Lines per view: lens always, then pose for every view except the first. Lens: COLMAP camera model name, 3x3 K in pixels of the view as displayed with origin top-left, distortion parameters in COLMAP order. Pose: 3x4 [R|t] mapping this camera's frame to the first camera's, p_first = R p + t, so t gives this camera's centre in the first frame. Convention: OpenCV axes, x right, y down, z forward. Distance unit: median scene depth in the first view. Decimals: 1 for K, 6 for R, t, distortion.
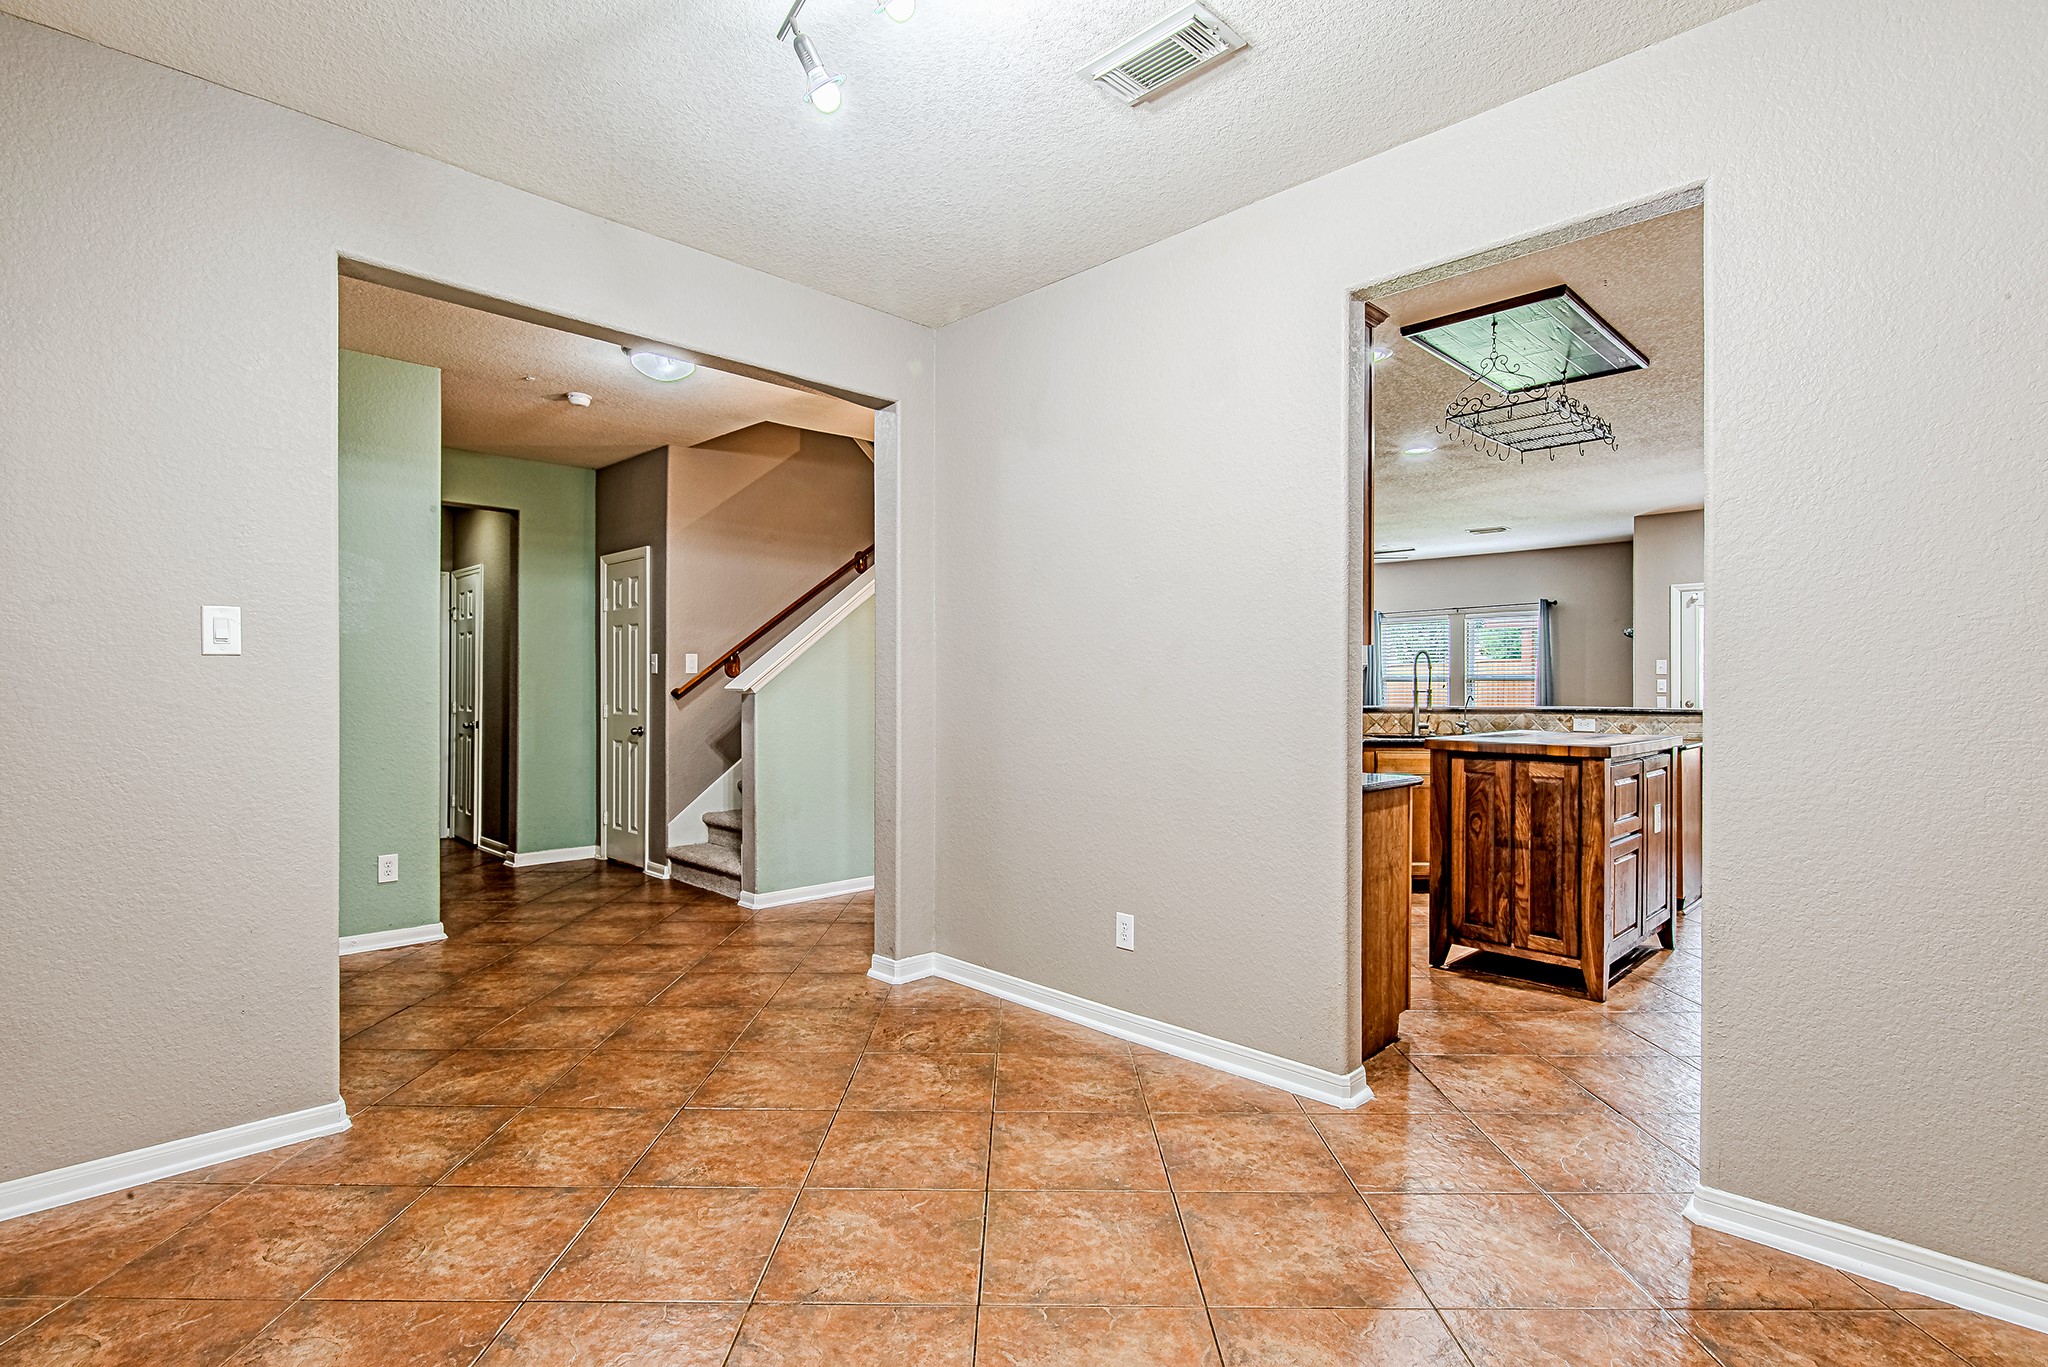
lens RADIAL K [[979.9, 0, 1038.2], [0, 979.9, 684.1], [0, 0, 1]] dist [0.014628, -0.007542]
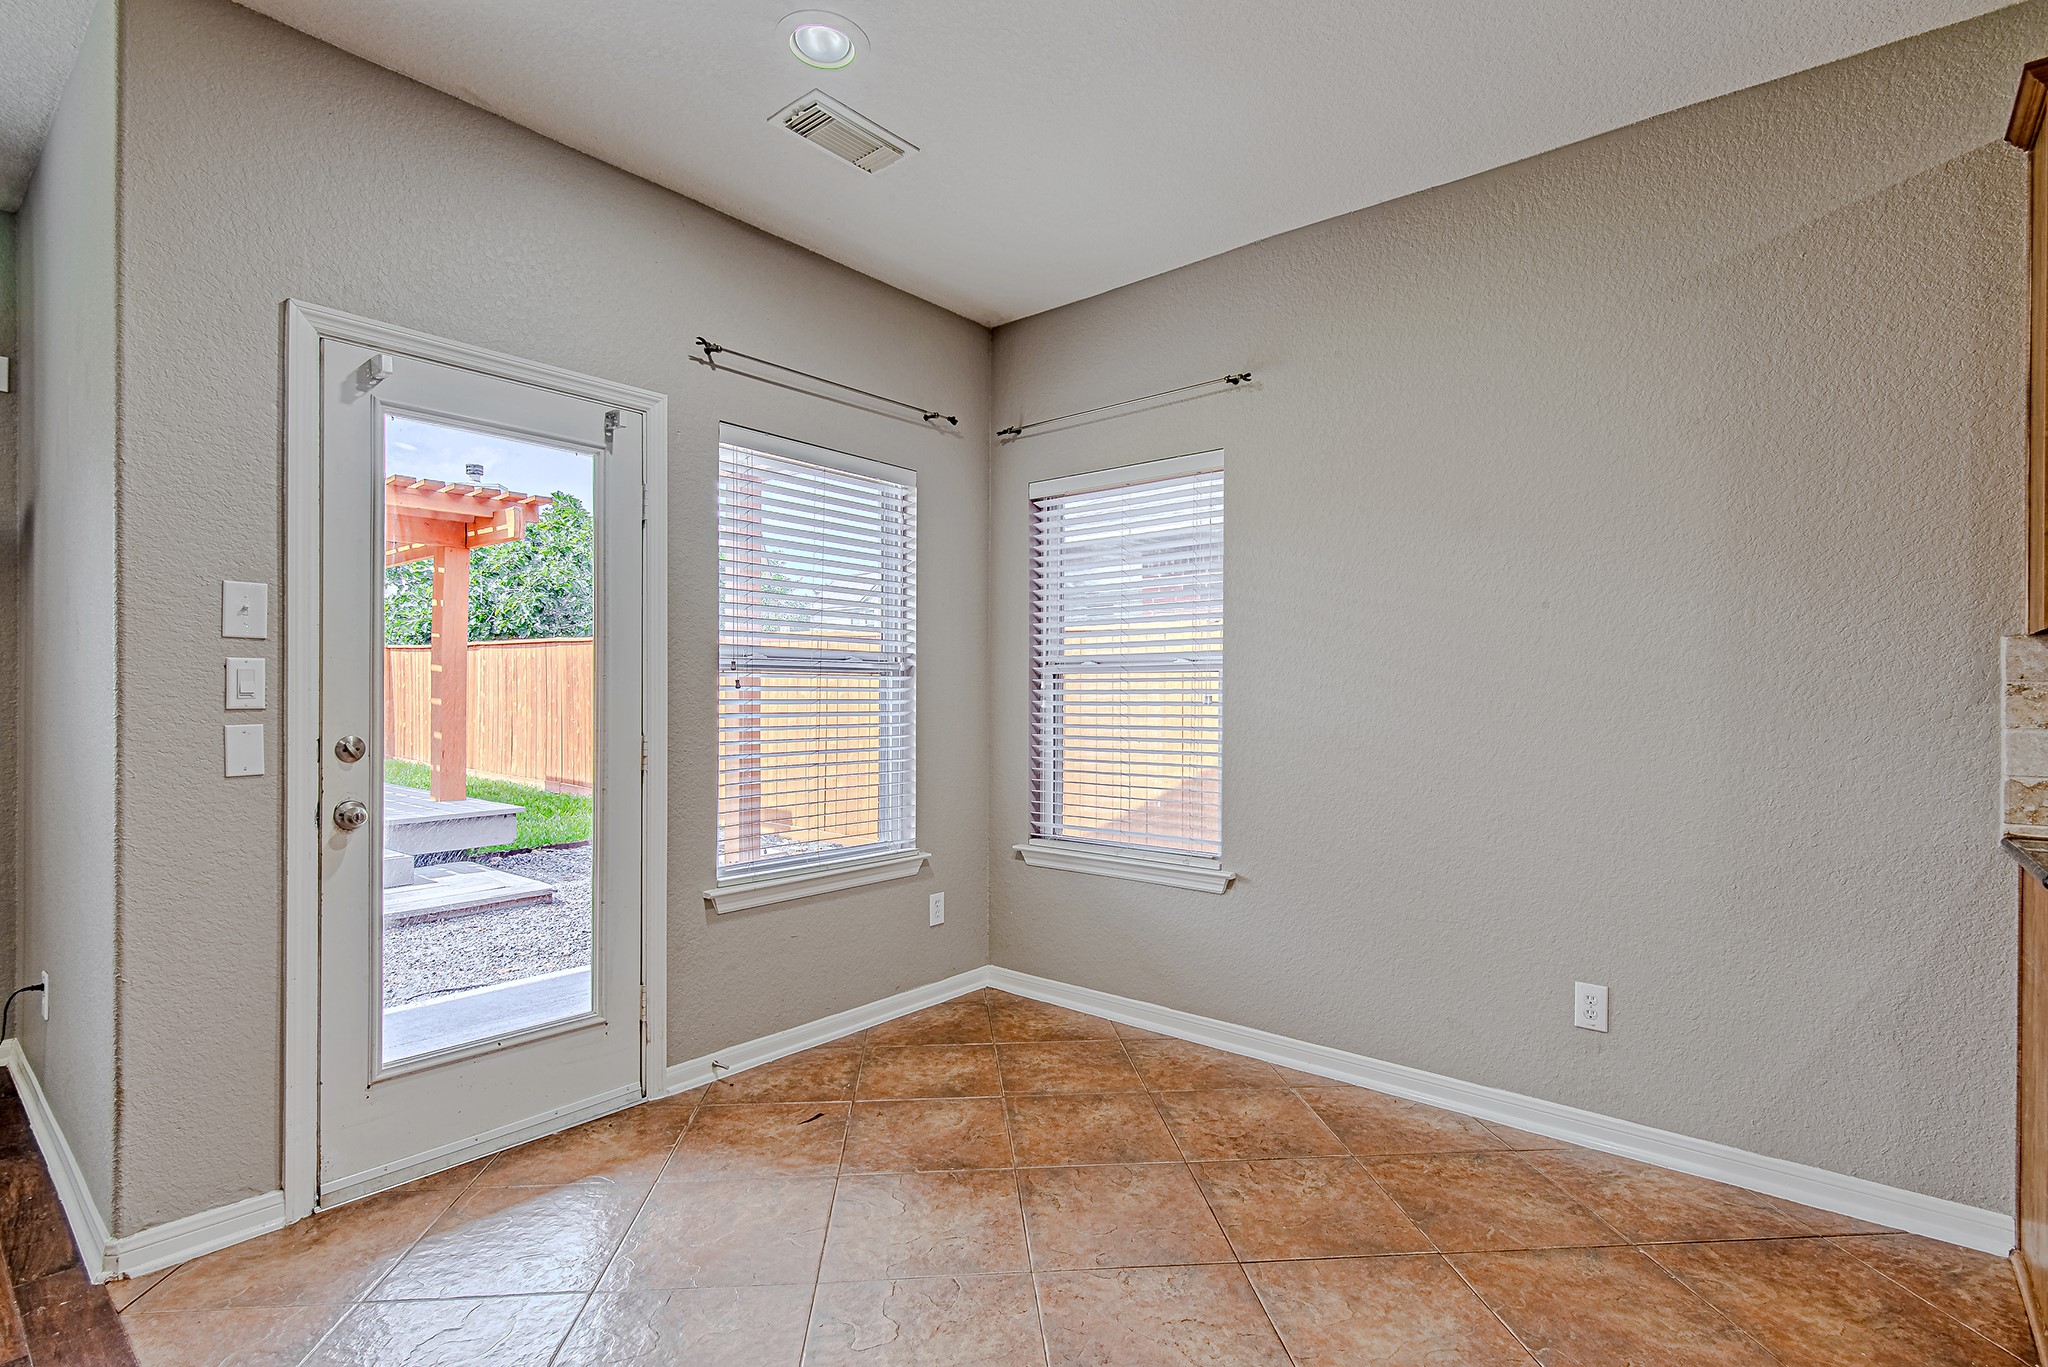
lens RADIAL K [[979.9, 0, 1016.9], [0, 979.9, 696.4], [0, 0, 1]] dist [0.014628, -0.007542]
pose [[-0.072157, -0.004905, 0.997381, 0.778602], [-0.009205, 0.999949, 0.004252, 0.005079], [-0.997351, -0.008874, -0.072199, 1.753217]]
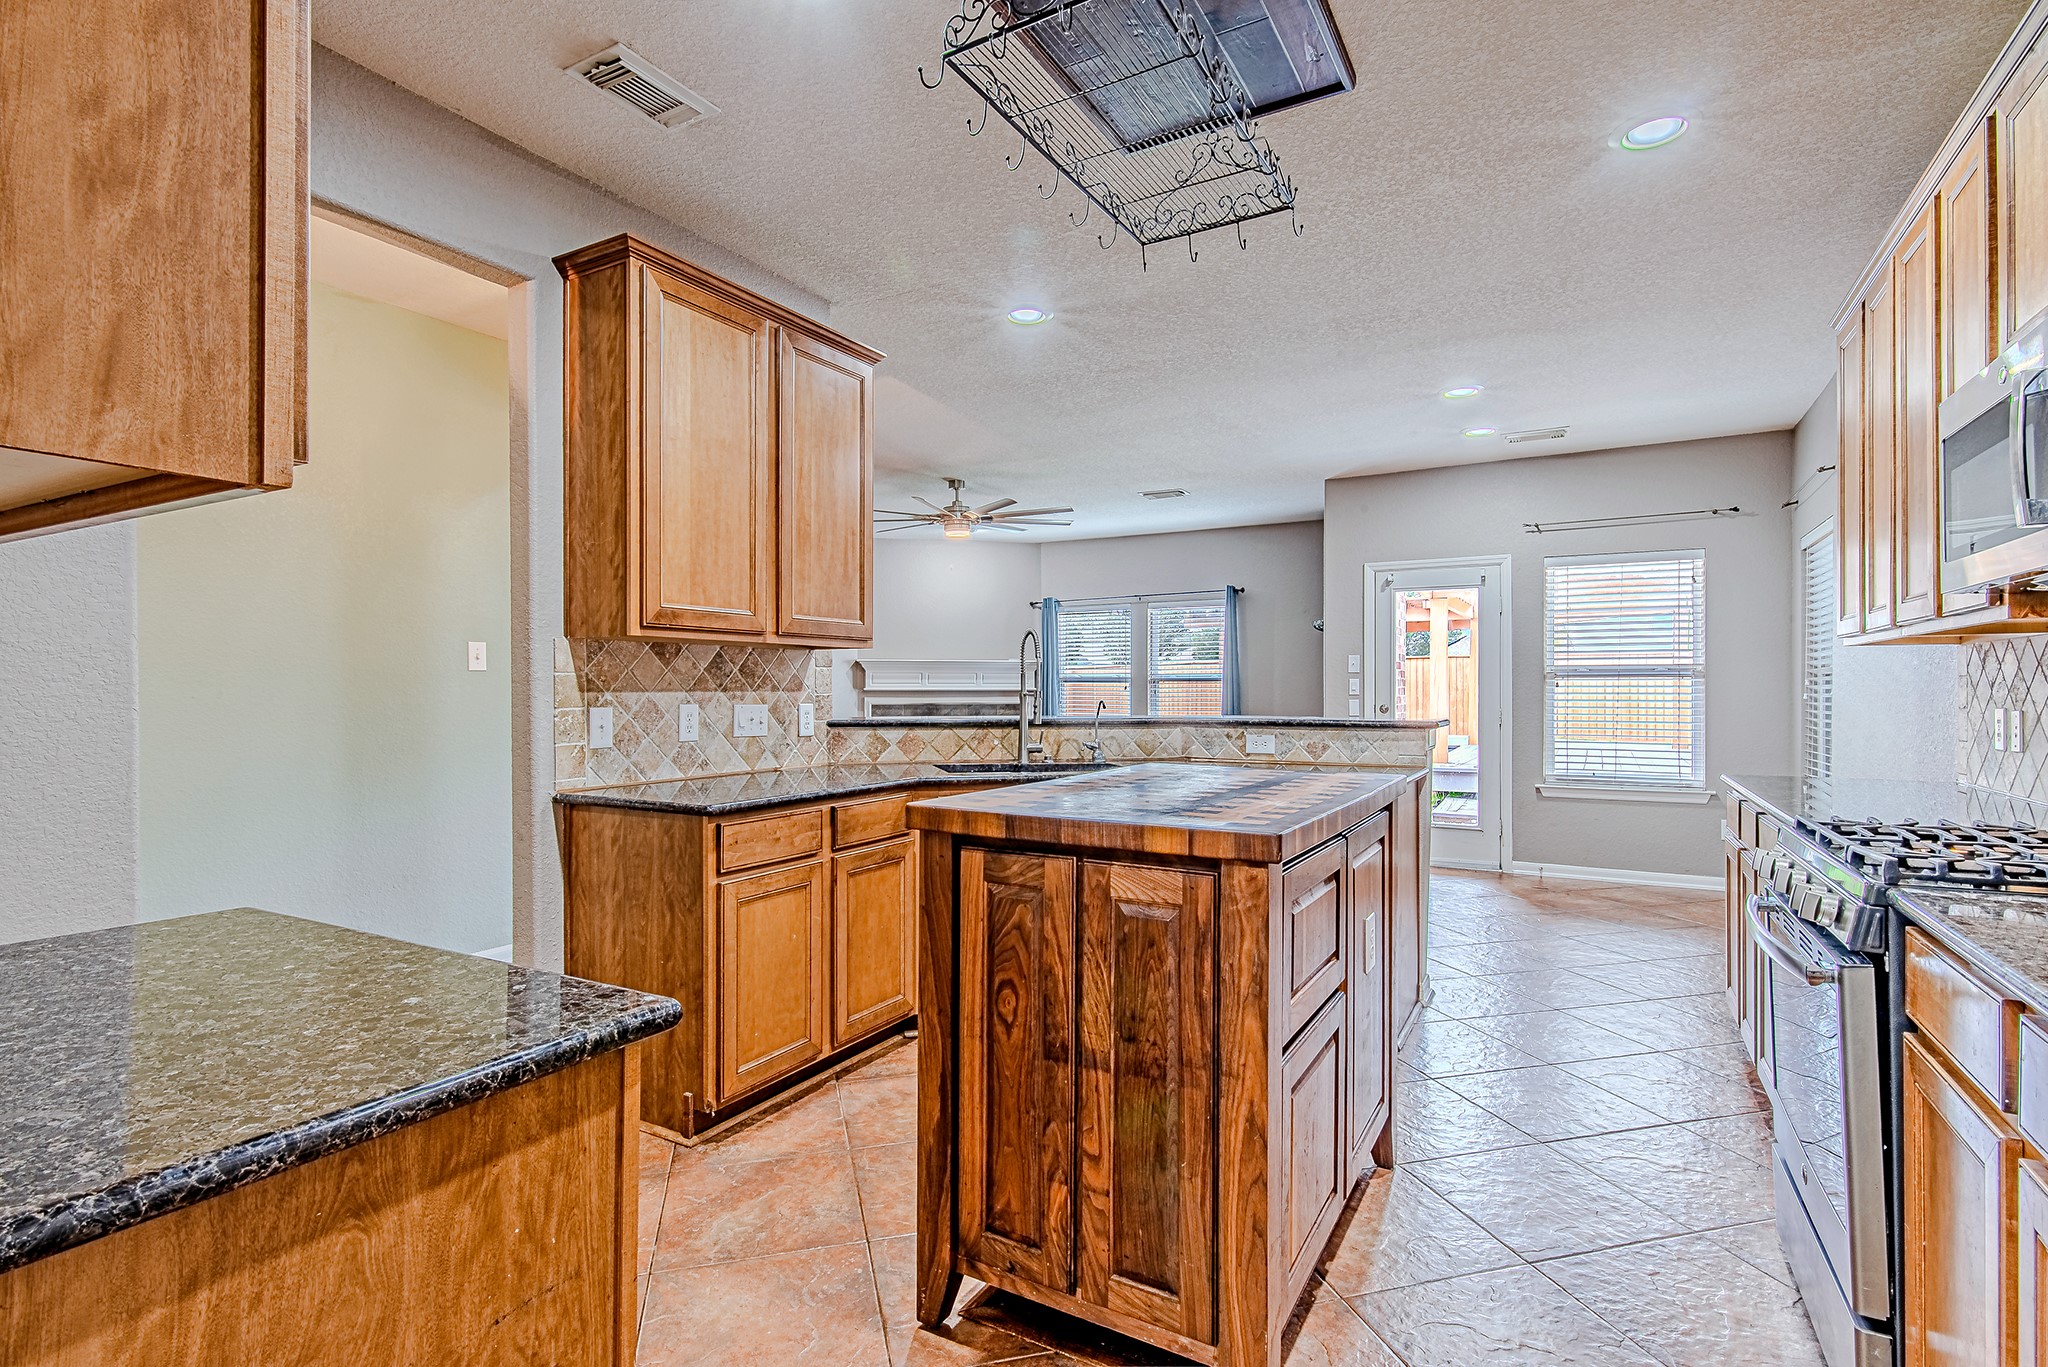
lens RADIAL K [[979.9, 0, 1039.2], [0, 979.9, 689.9], [0, 0, 1]] dist [0.014628, -0.007542]
pose [[0.965334, -0.000830, 0.261017, 0.357067], [0.000020, 0.999995, 0.003104, 0.003838], [-0.261018, -0.002991, 0.965329, 0.598309]]
